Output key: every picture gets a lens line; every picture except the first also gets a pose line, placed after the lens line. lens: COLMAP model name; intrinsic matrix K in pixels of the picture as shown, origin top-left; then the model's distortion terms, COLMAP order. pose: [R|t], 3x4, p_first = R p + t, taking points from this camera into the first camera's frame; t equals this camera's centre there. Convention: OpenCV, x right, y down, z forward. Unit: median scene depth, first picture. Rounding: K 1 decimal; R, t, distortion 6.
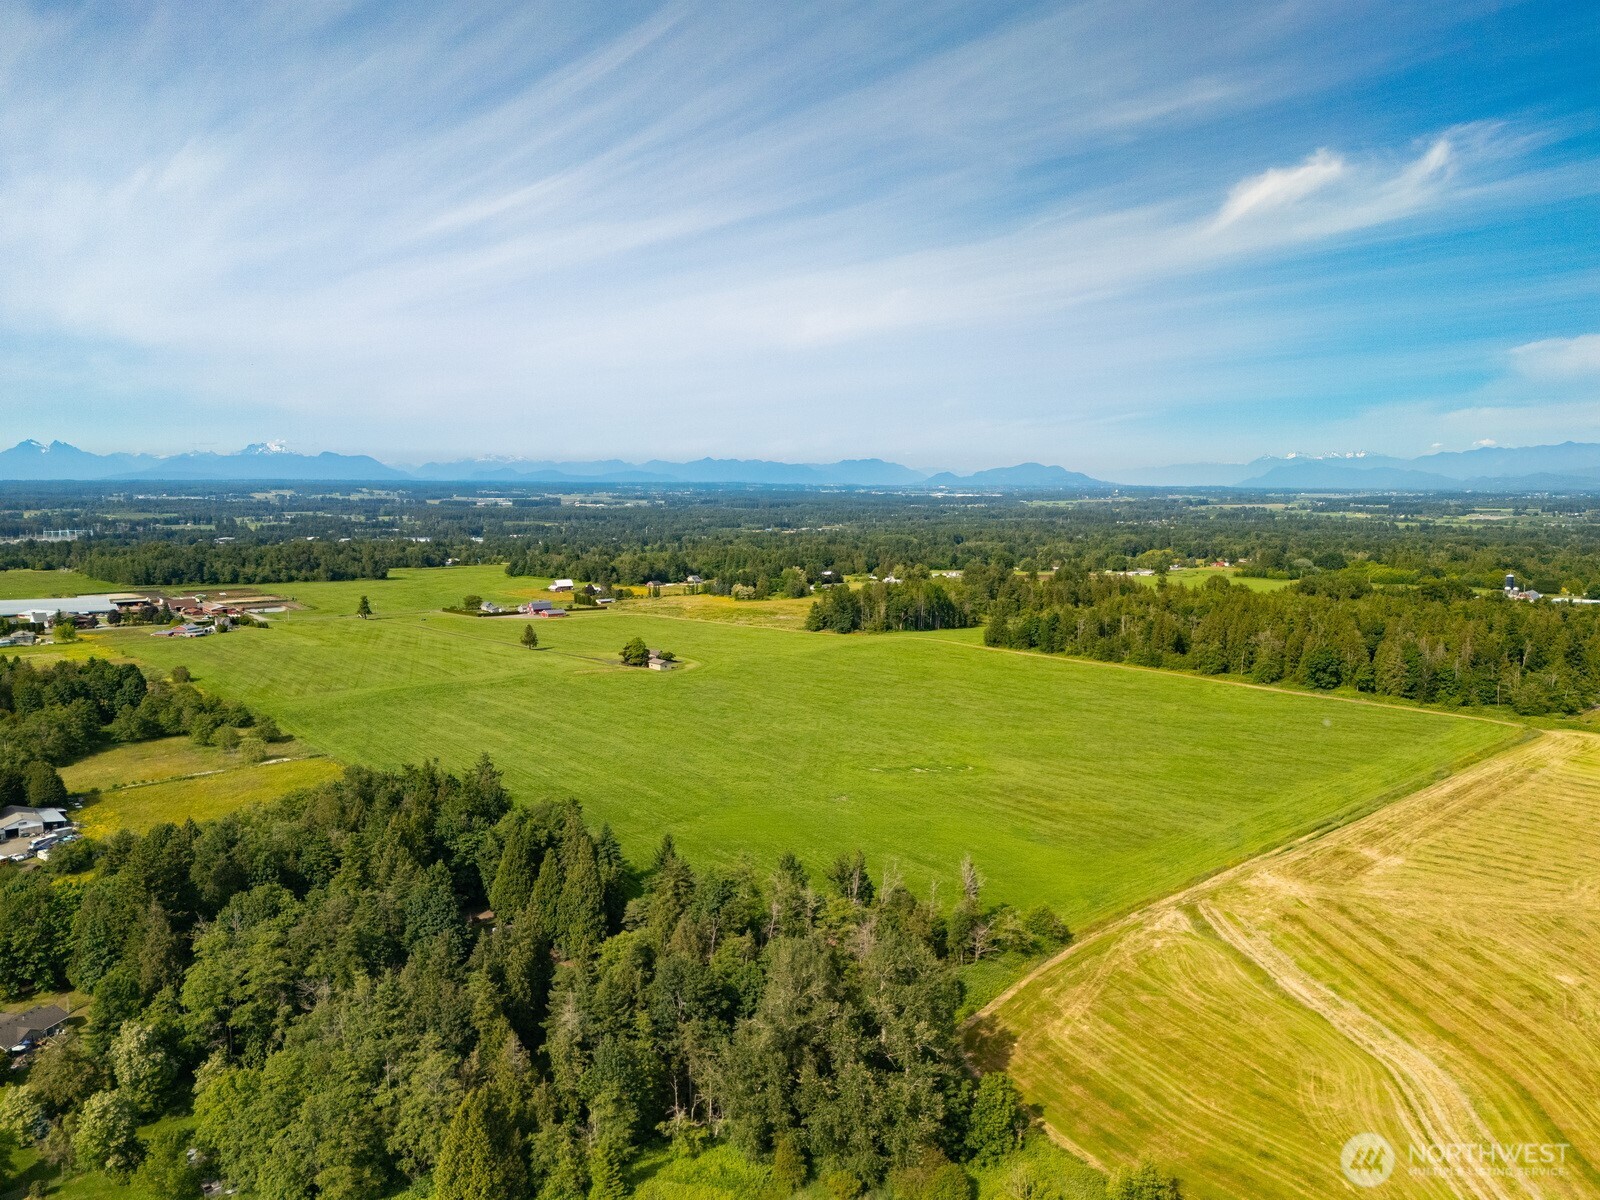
lens RADIAL K [[1190.0, 0, 790.5], [0, 1190.0, 601.1], [0, 0, 1]] dist [0.061198, -0.041707]
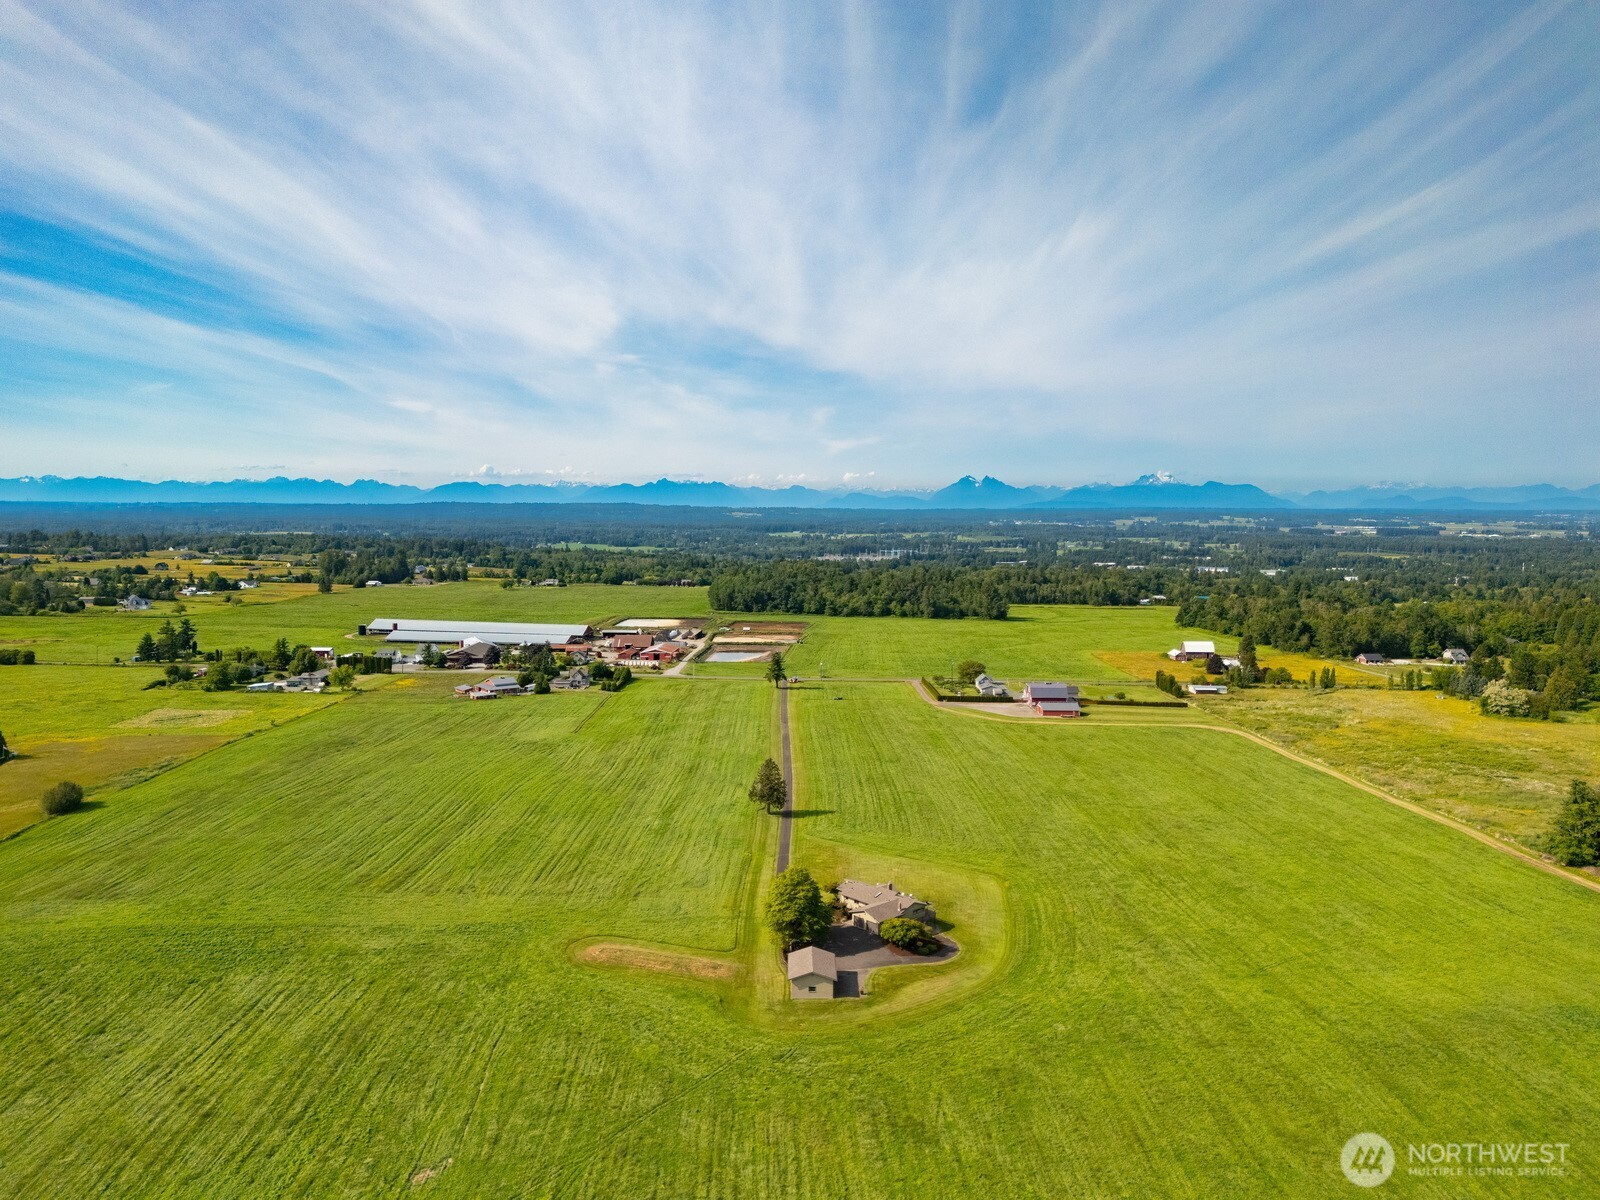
lens RADIAL K [[1164.8, 0, 807.4], [0, 1164.8, 593.4], [0, 0, 1]] dist [0.075021, -0.064901]
pose [[0.764313, 0.050489, -0.642865, 0.035767], [-0.069061, 0.997605, -0.003758, -0.019087], [0.641136, 0.047270, 0.765970, 0.280671]]
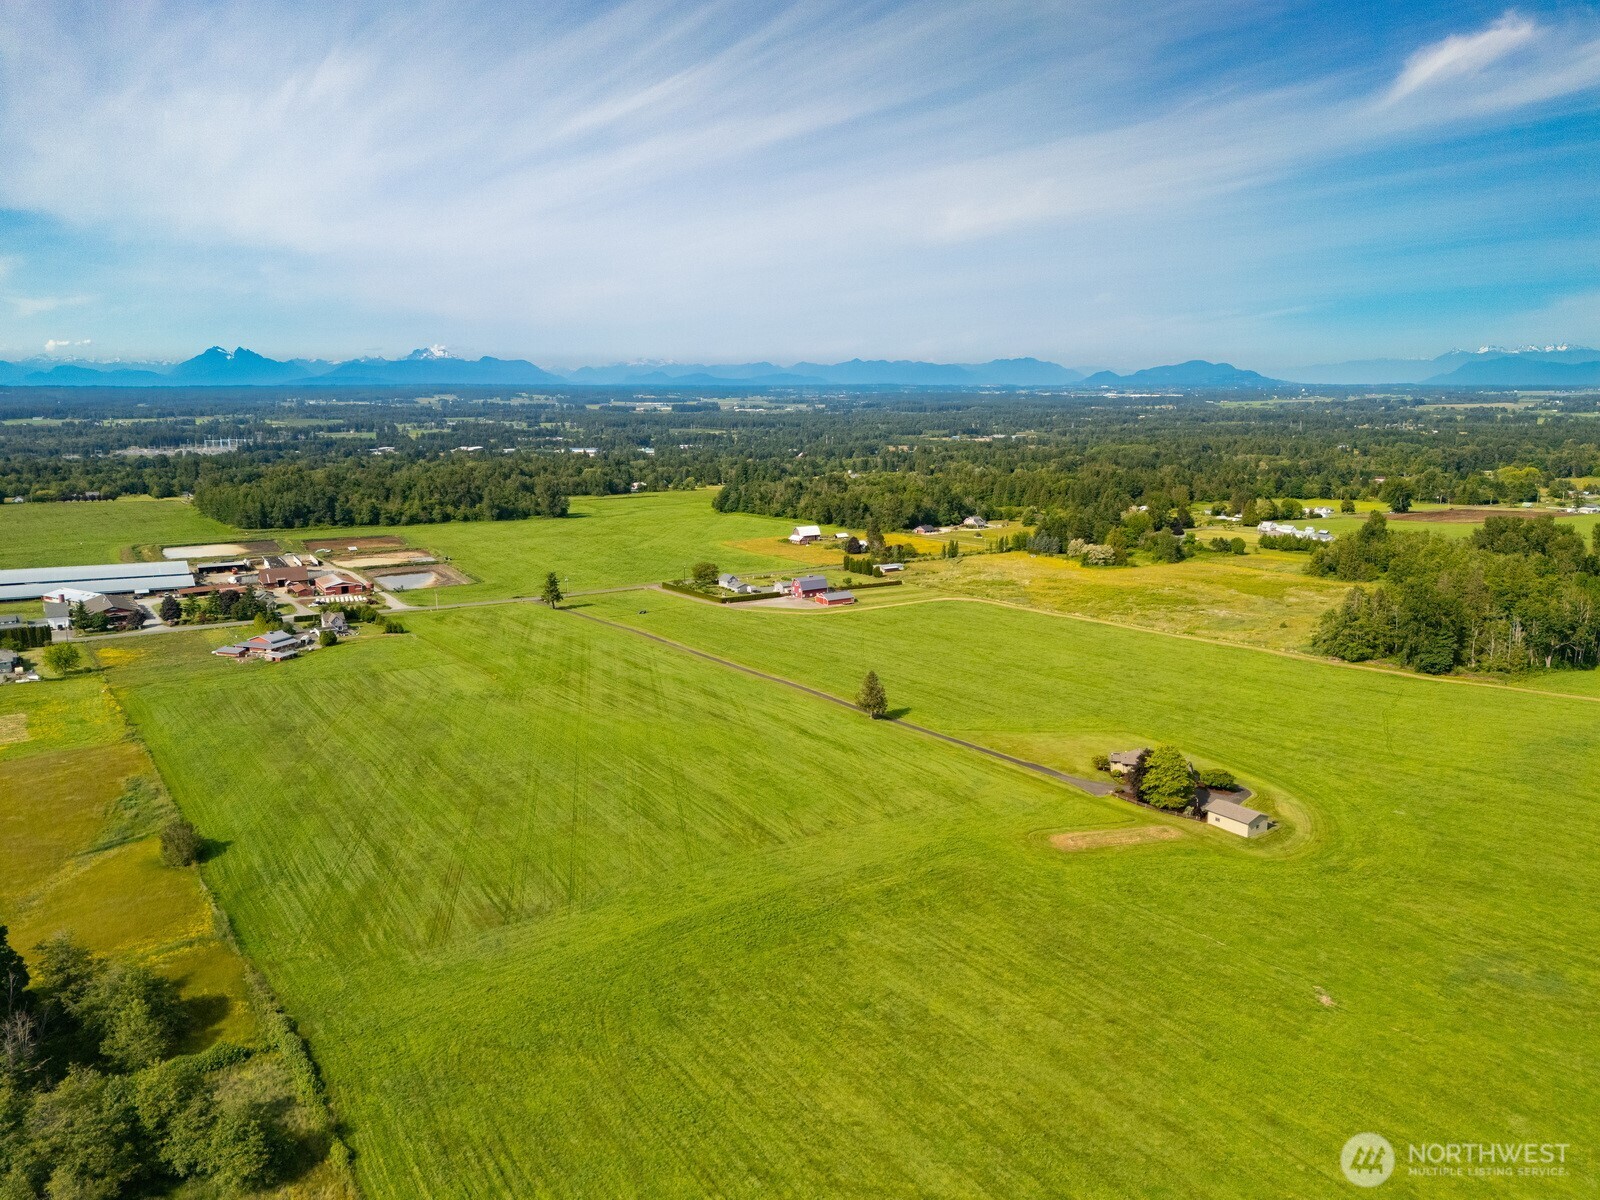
lens RADIAL K [[1172.0, 0, 803.0], [0, 1172.0, 624.7], [0, 0, 1]] dist [0.079813, -0.069670]
pose [[0.993848, 0.016429, -0.109526, -0.082936], [-0.005198, 0.994765, 0.102053, -0.022171], [0.110629, -0.100856, 0.988731, 0.213251]]
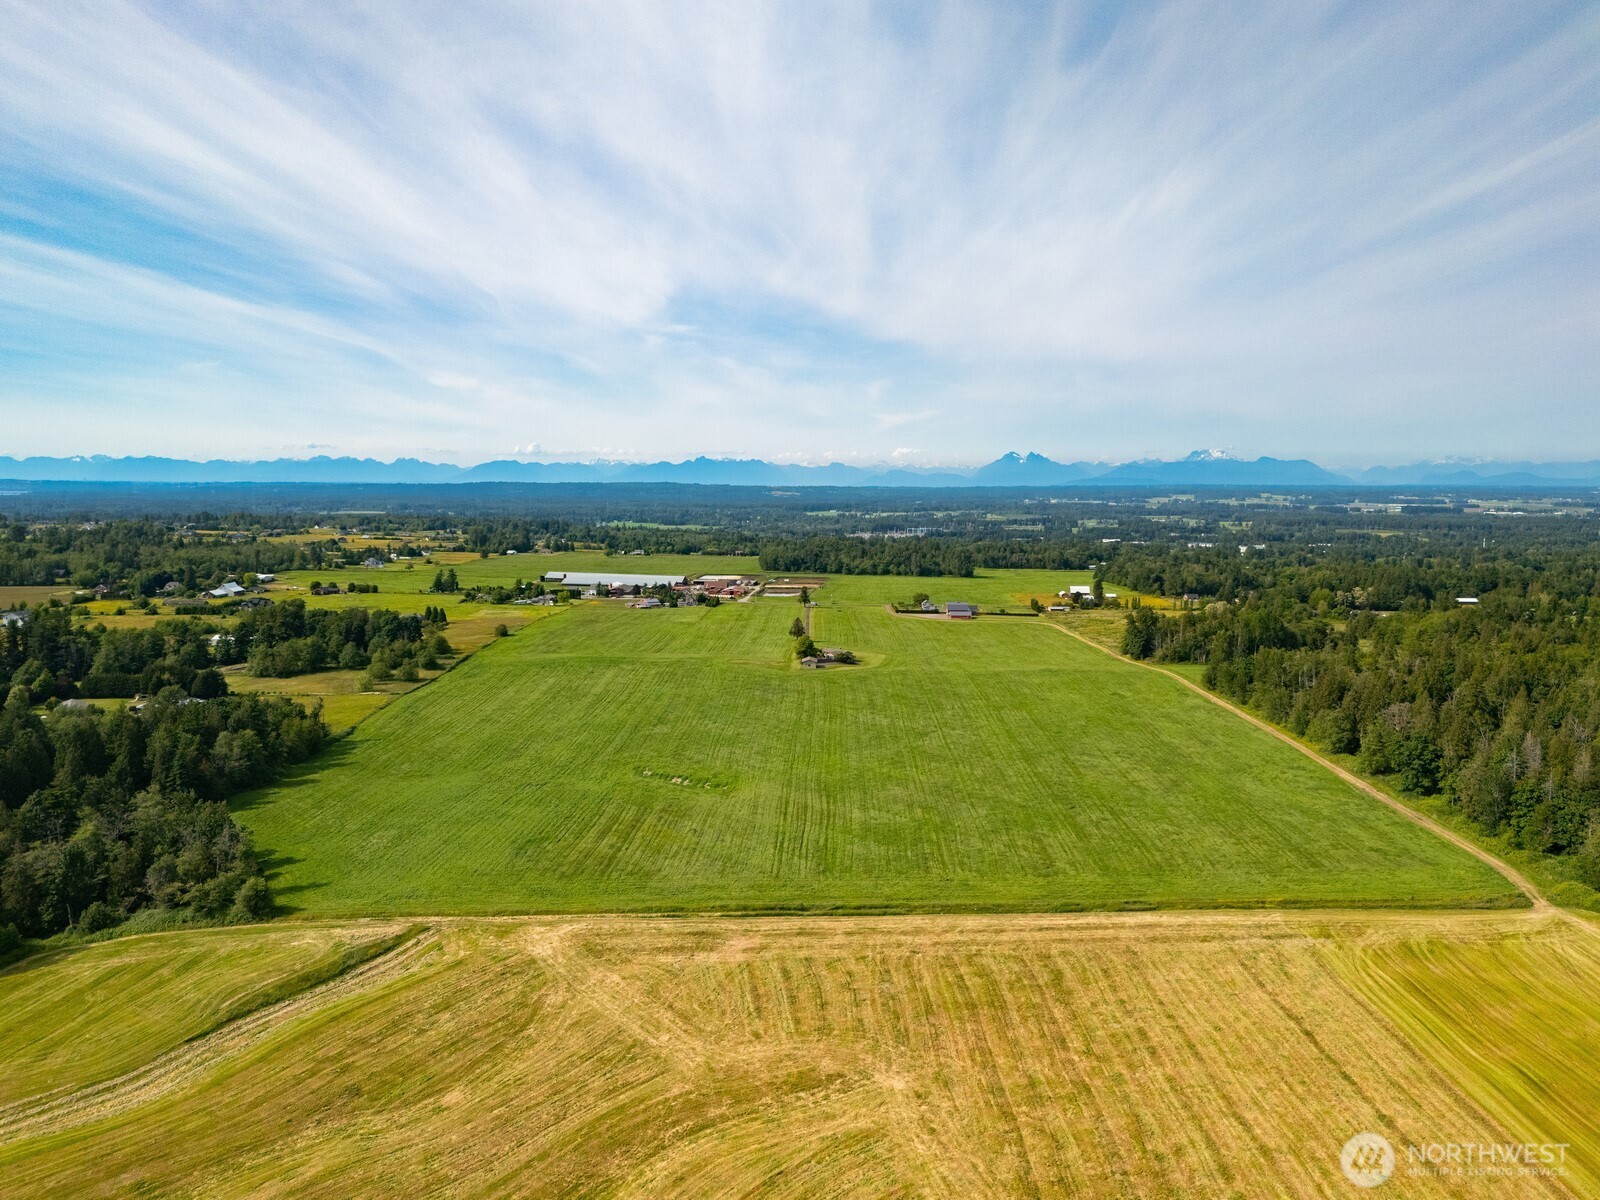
lens RADIAL K [[1190.0, 0, 790.5], [0, 1190.0, 601.1], [0, 0, 1]] dist [0.061198, -0.041707]
pose [[0.732833, 0.067429, -0.677059, 0.213645], [-0.070237, 0.997258, 0.023296, -0.008598], [0.676774, 0.030483, 0.735560, 0.089243]]
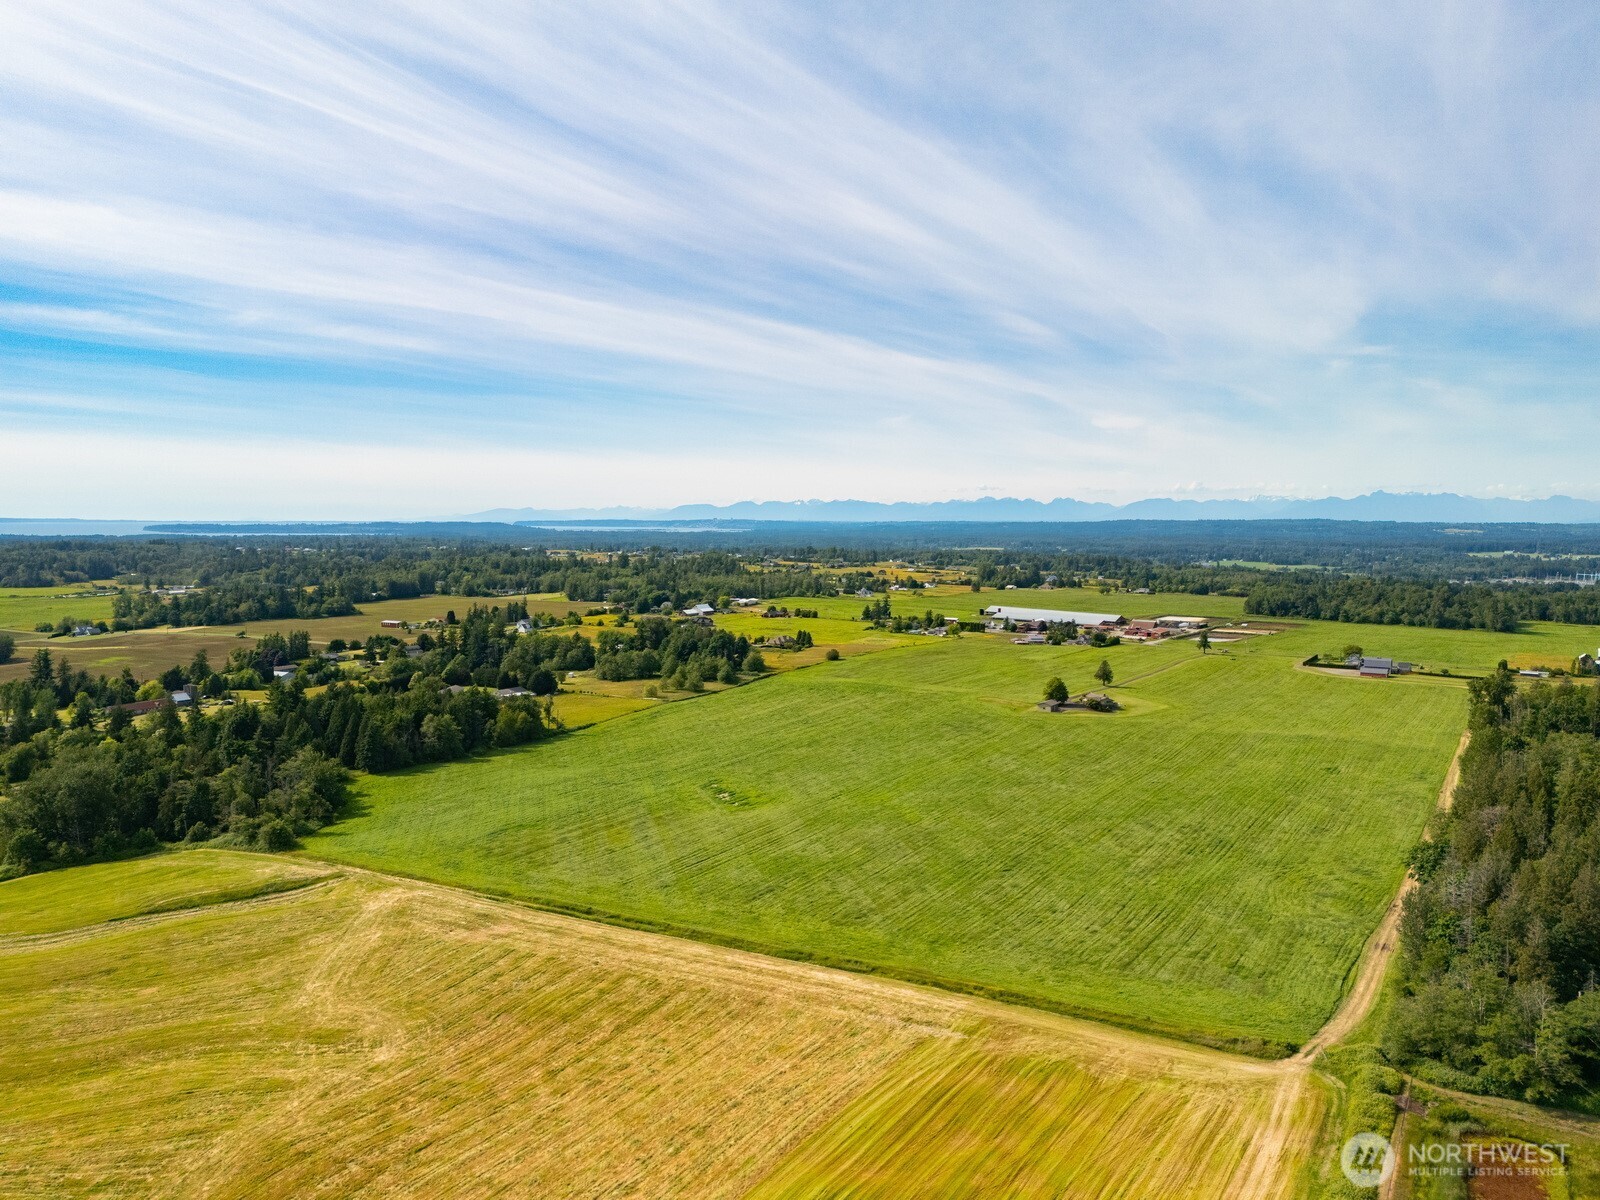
lens RADIAL K [[1172.0, 0, 803.0], [0, 1172.0, 624.7], [0, 0, 1]] dist [0.079813, -0.069670]
pose [[0.290360, 0.085273, -0.953110, 0.282400], [-0.099846, 0.993285, 0.058450, -0.018729], [0.951694, 0.078193, 0.296925, 0.194734]]
